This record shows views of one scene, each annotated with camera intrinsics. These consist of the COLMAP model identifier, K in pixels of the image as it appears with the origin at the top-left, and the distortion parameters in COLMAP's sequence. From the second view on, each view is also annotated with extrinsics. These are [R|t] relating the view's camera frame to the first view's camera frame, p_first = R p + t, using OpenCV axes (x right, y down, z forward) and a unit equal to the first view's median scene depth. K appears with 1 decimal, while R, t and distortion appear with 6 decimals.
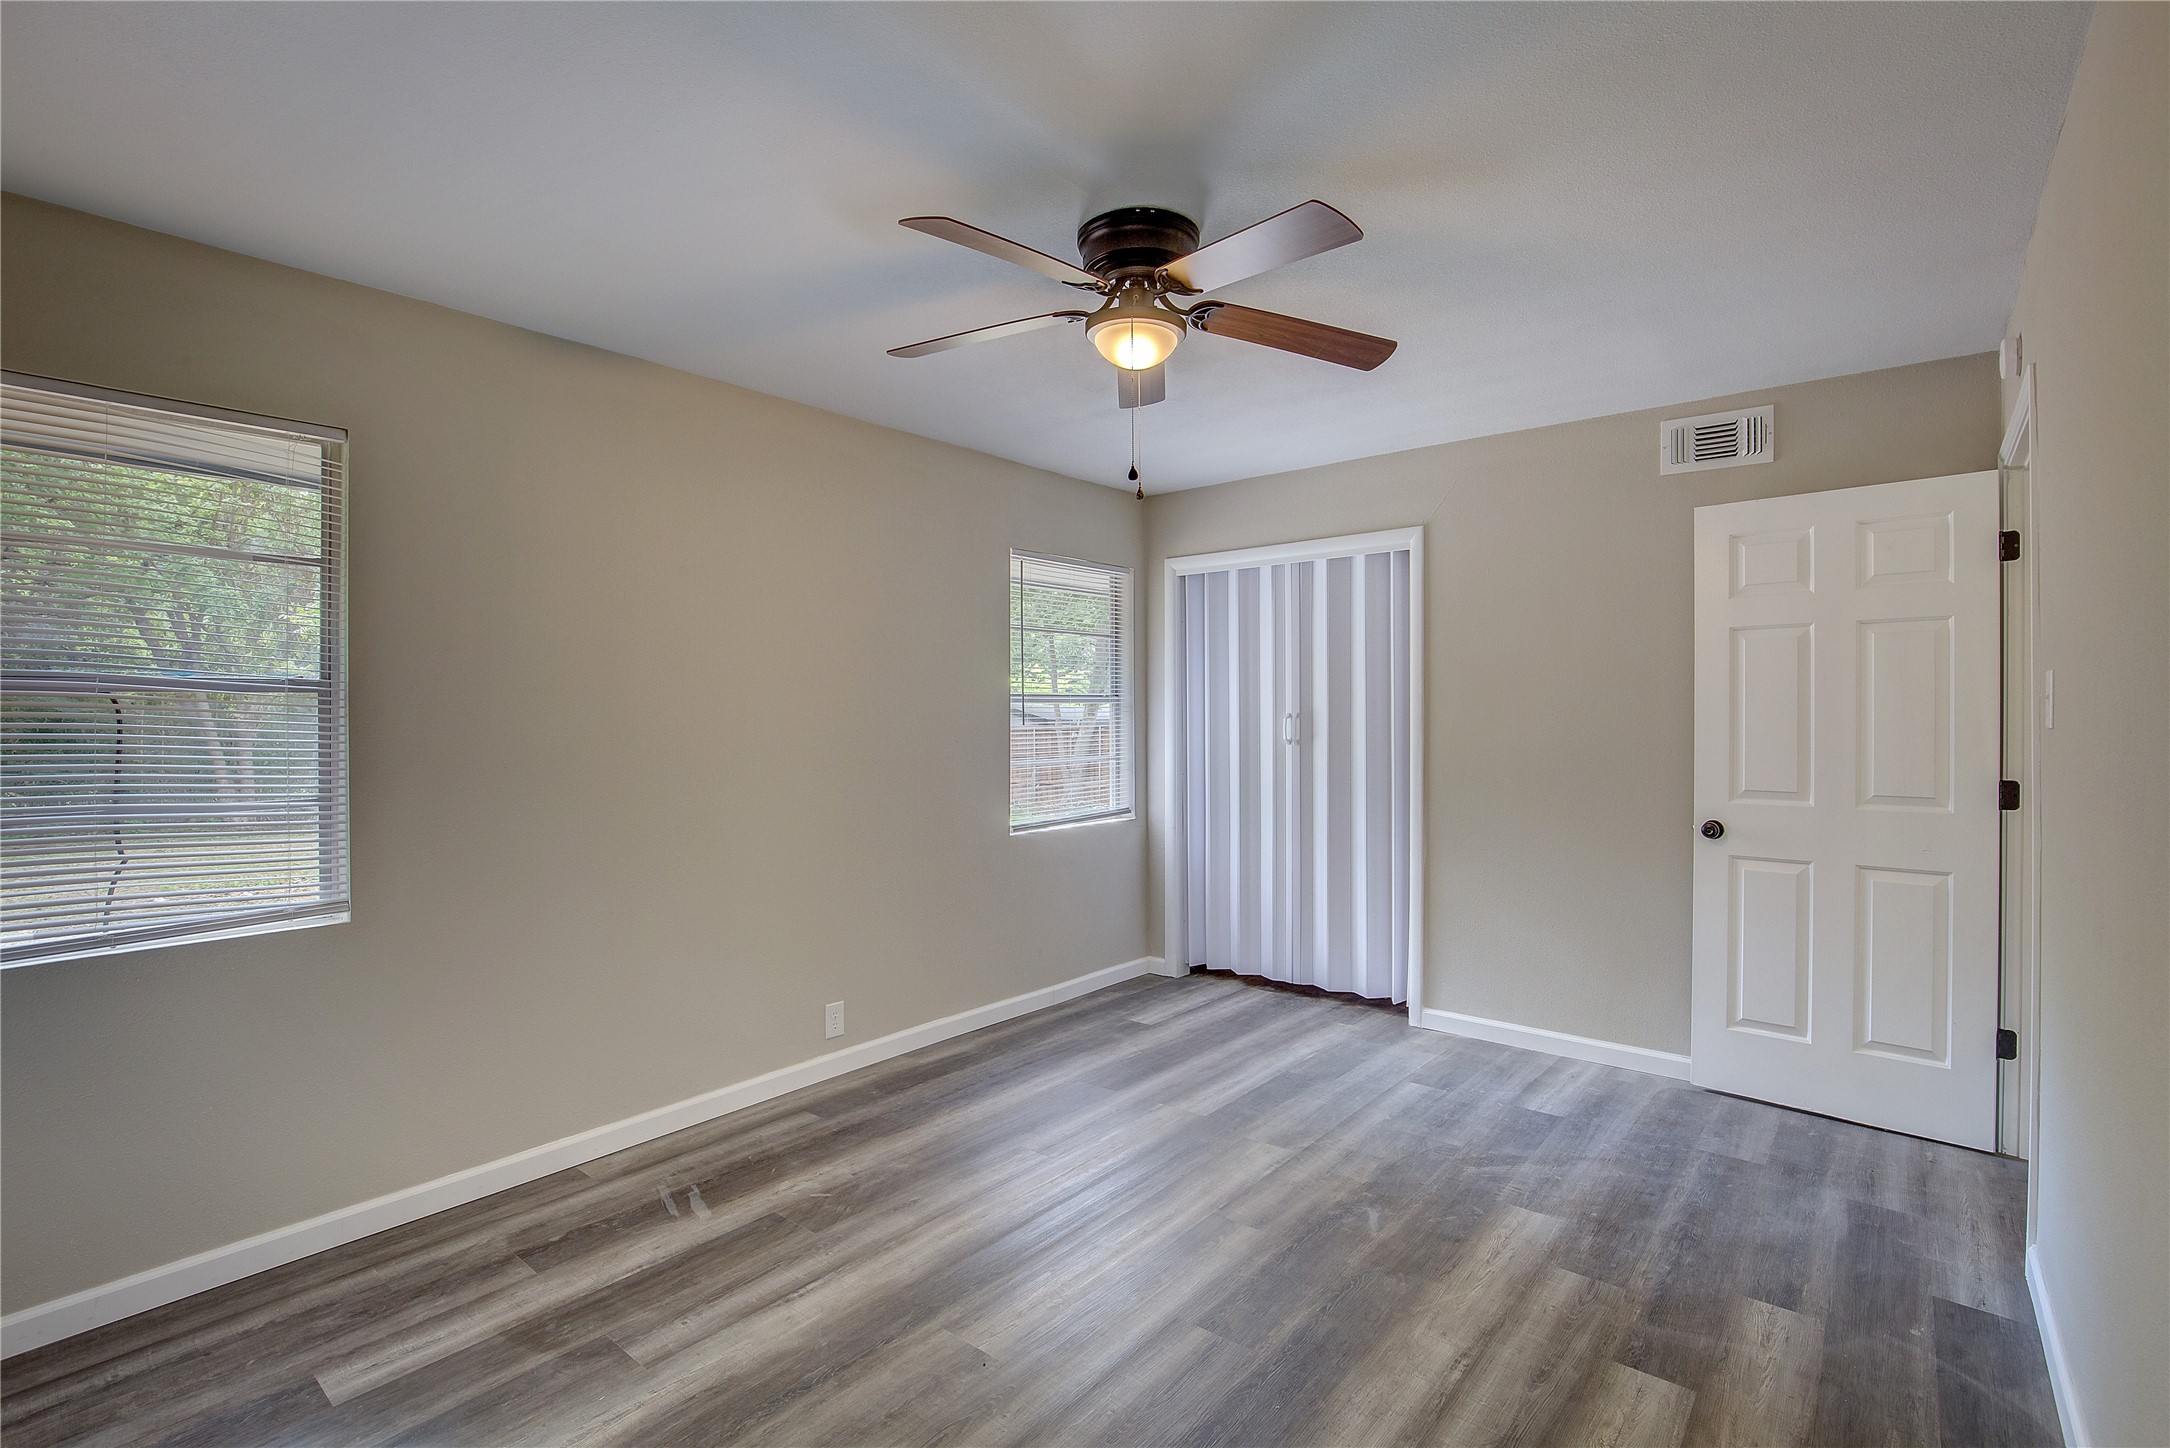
lens RADIAL K [[991.9, 0, 1085.0], [0, 991.9, 724.0], [0, 0, 1]] dist [-0.036184, 0.007913]
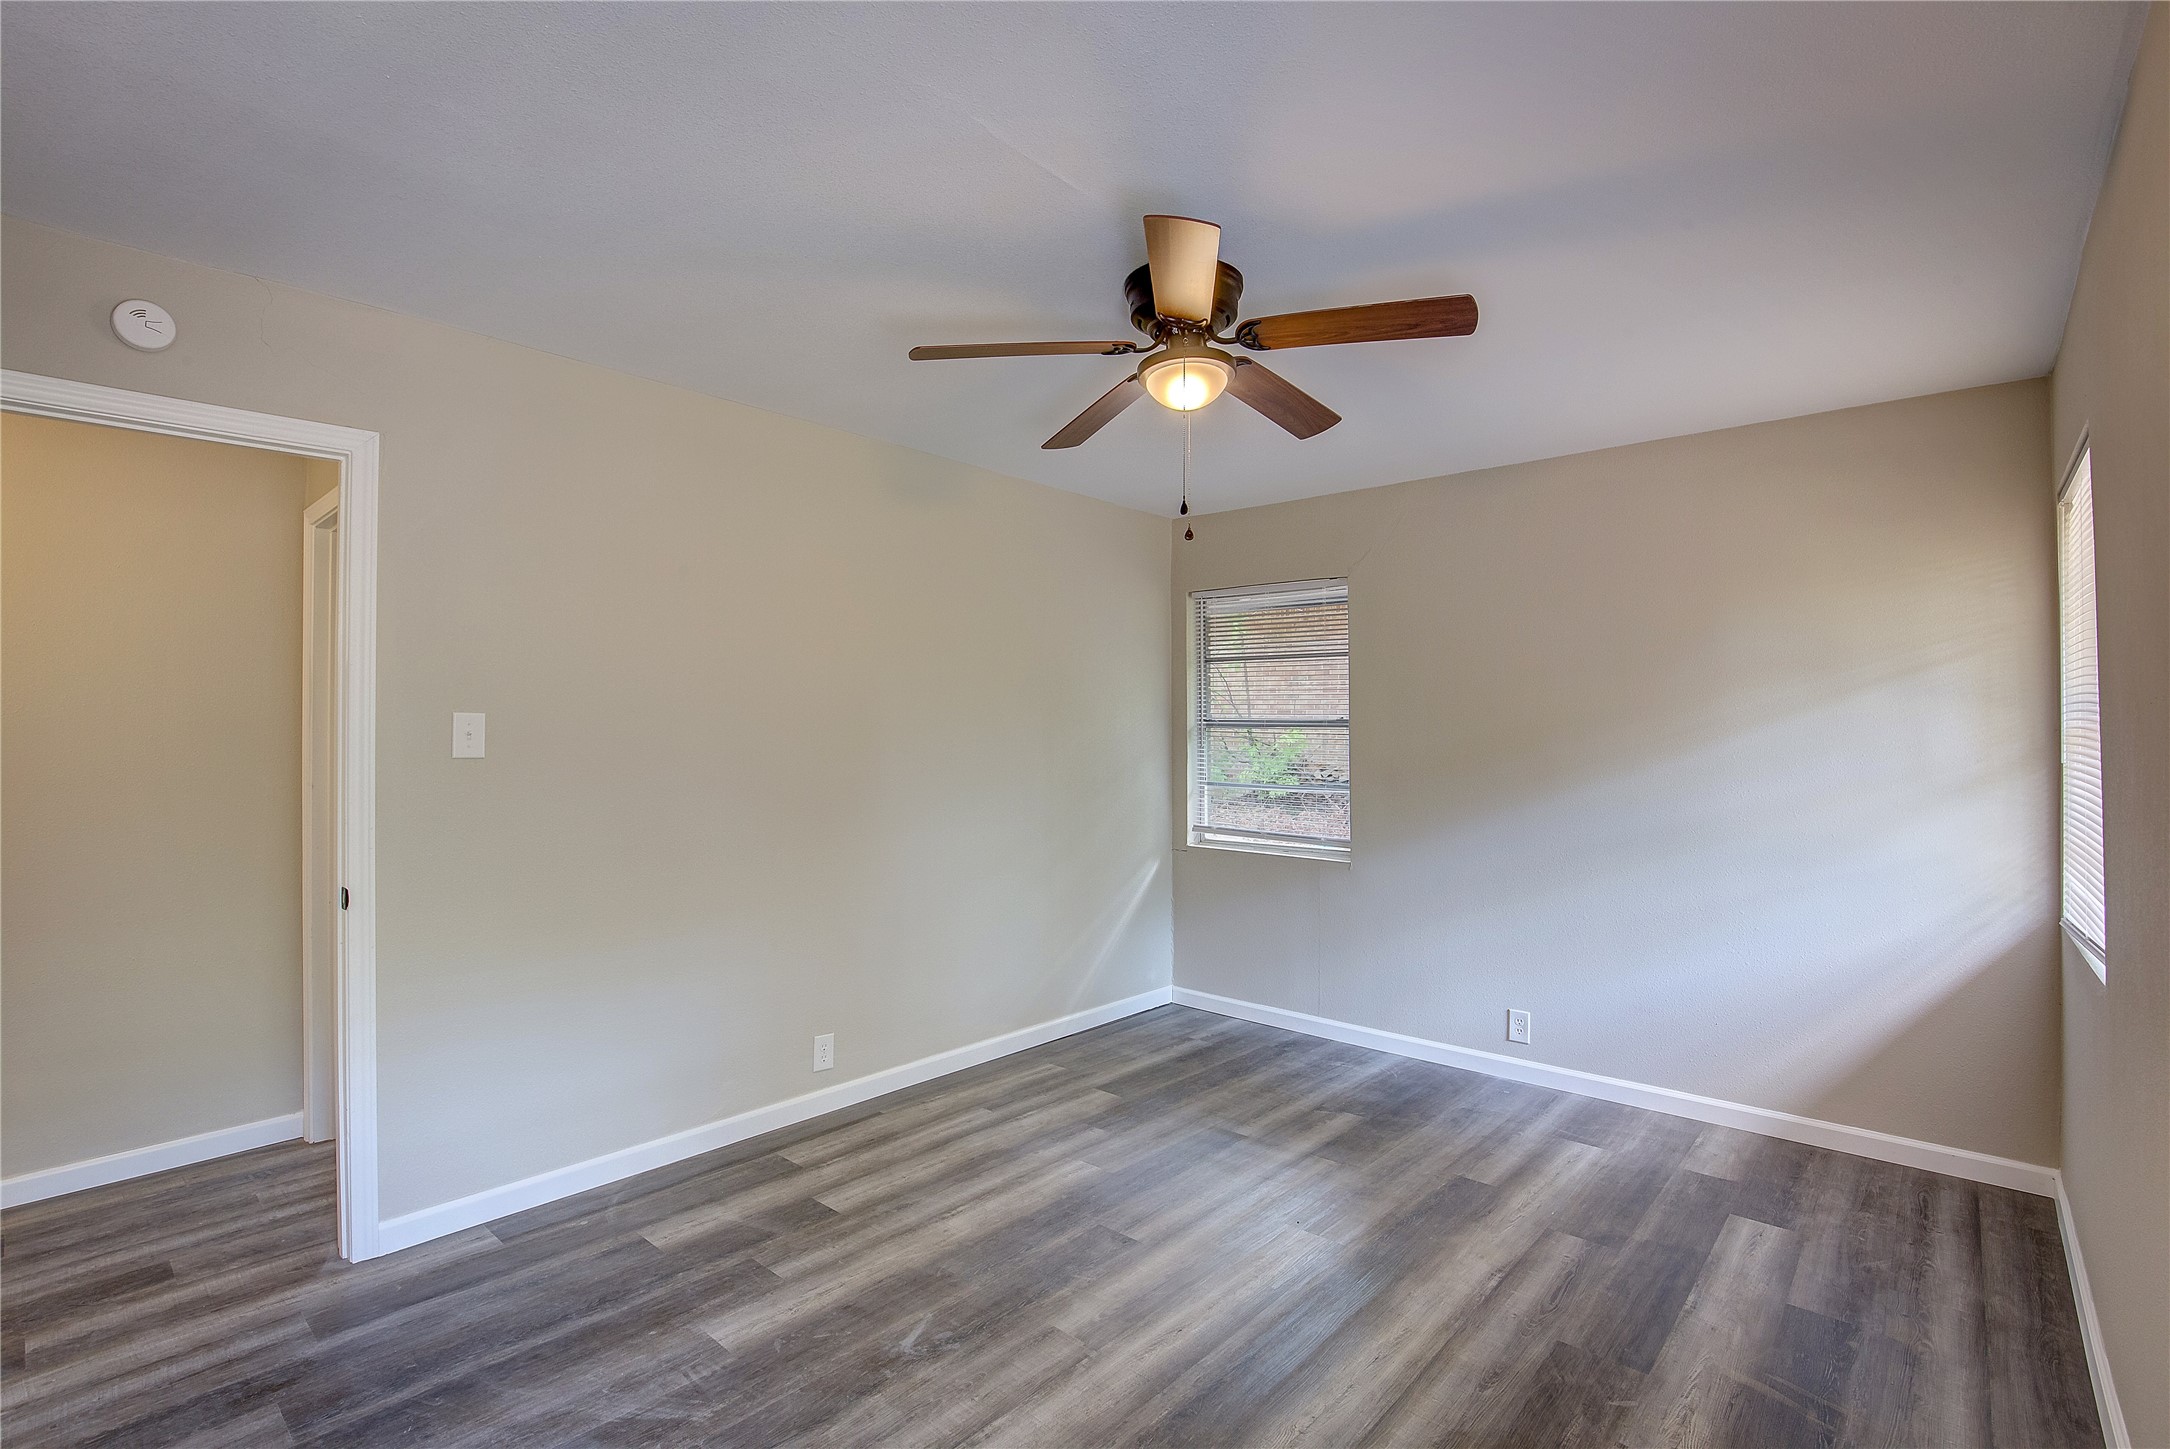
lens RADIAL K [[991.9, 0, 1085.0], [0, 991.9, 724.5], [0, 0, 1]] dist [-0.036184, 0.007913]
pose [[-0.999434, 0.002846, 0.033514, 0.112785], [0.002567, 0.999962, -0.008363, -0.022476], [-0.033537, -0.008273, -0.999403, 1.840980]]
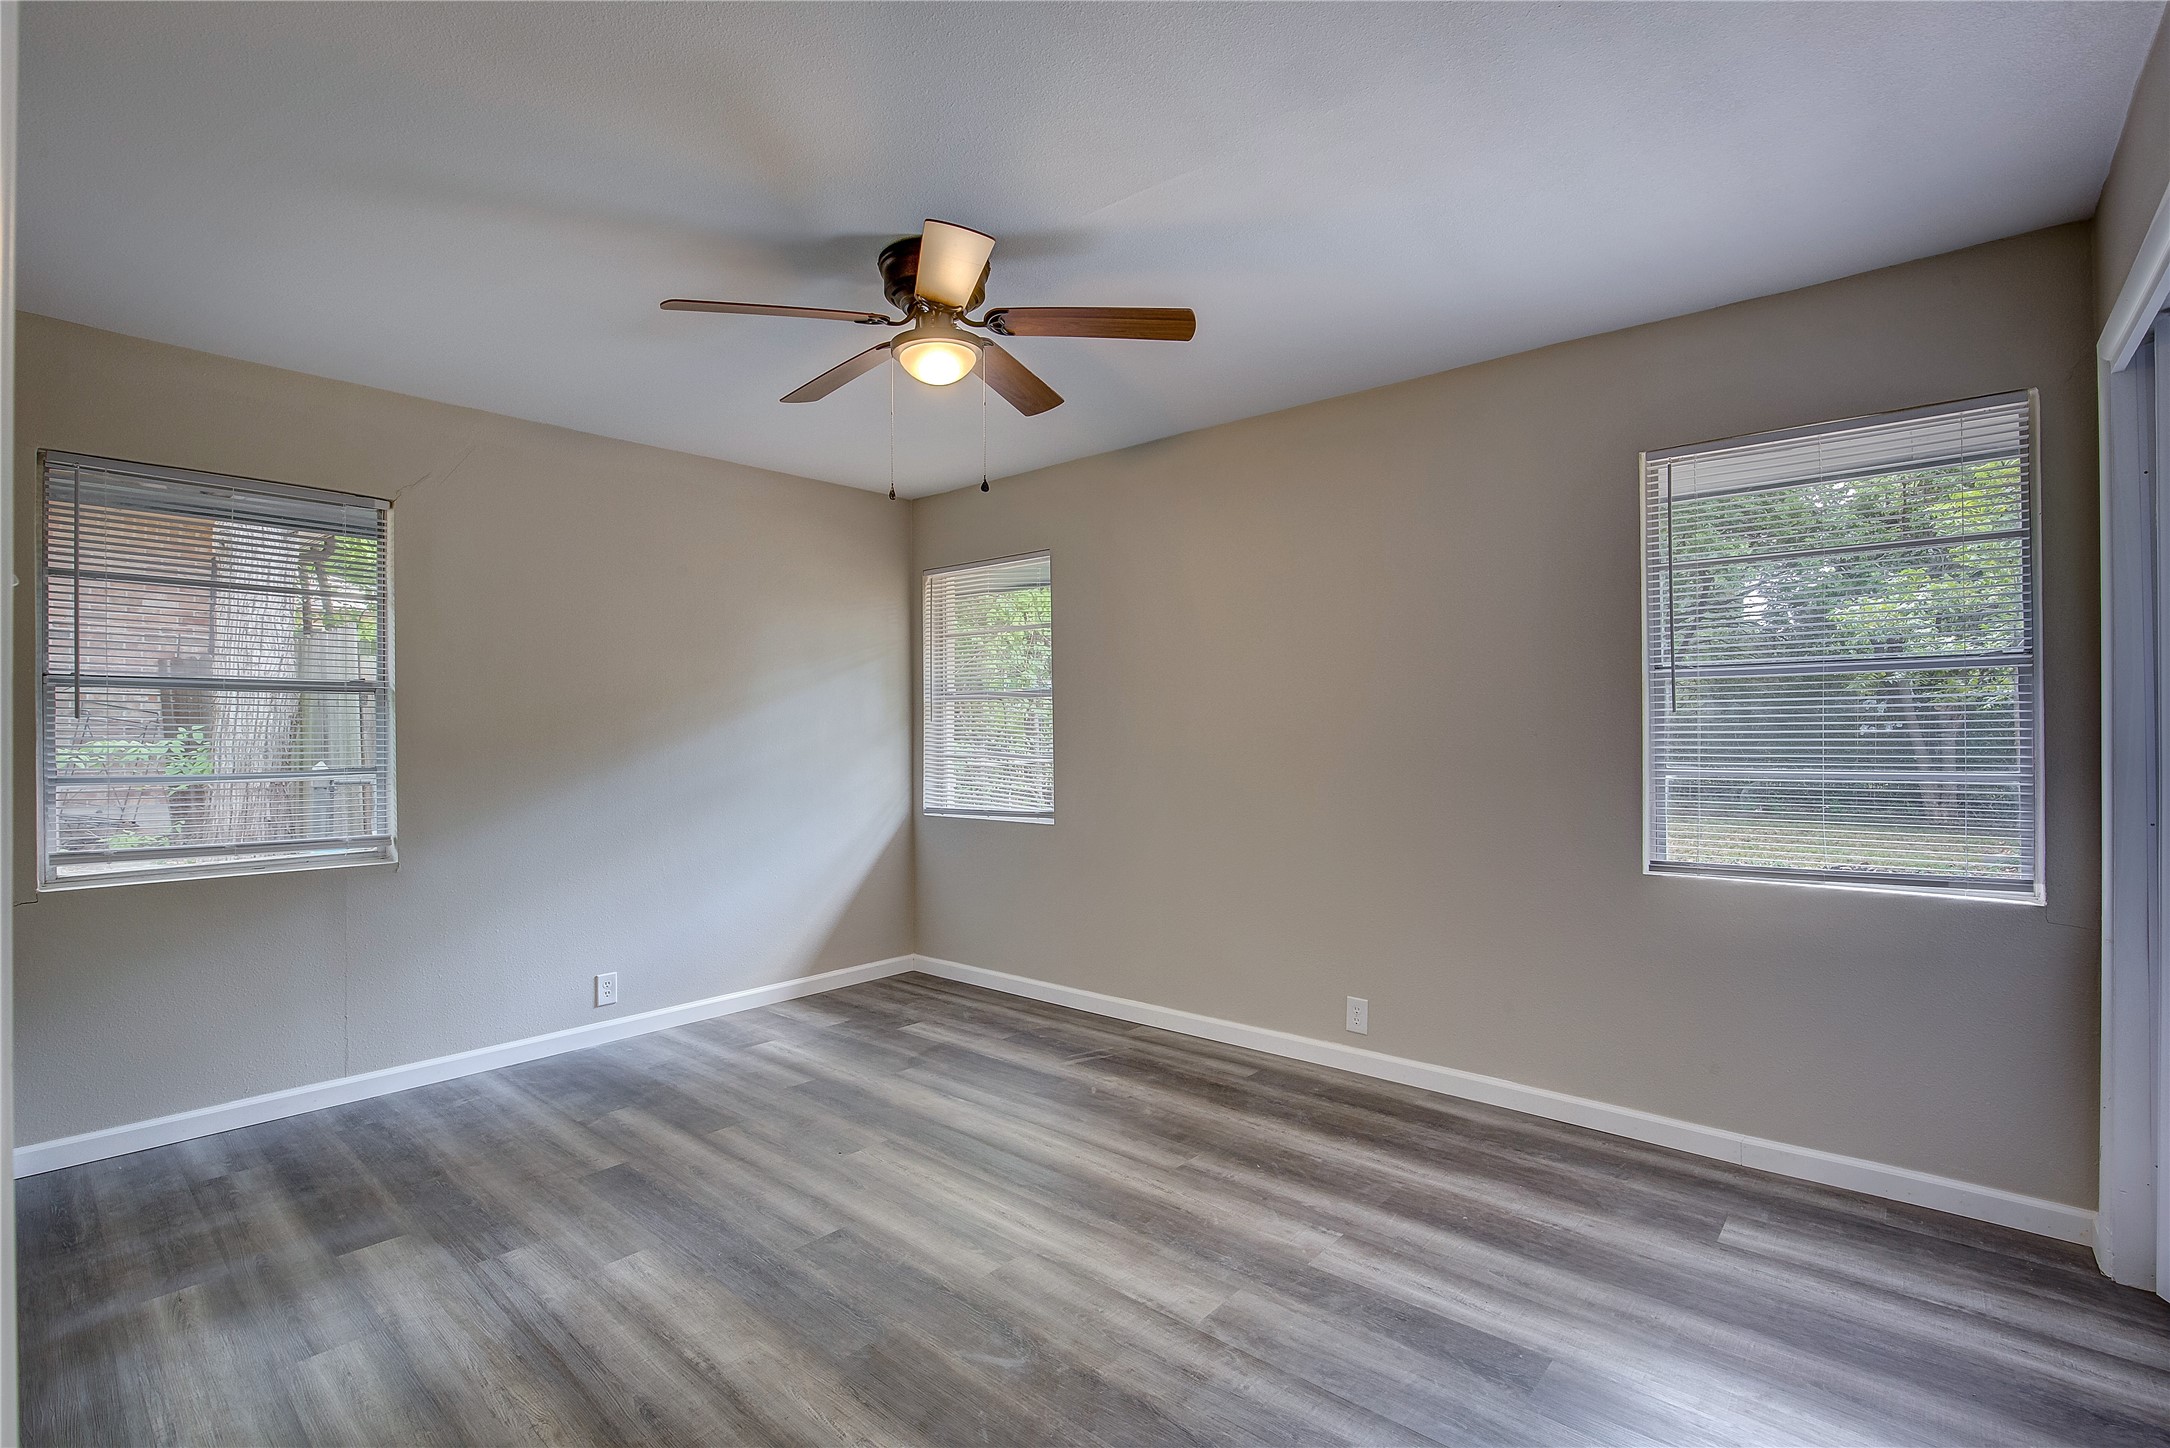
lens RADIAL K [[996.2, 0, 1093.3], [0, 996.2, 725.1], [0, 0, 1]] dist [-0.032851, 0.008713]
pose [[-0.017453, 0.008018, -0.999816, 1.042315], [0.001553, 0.999967, 0.007992, 0.006877], [0.999846, -0.001413, -0.017465, 1.081769]]
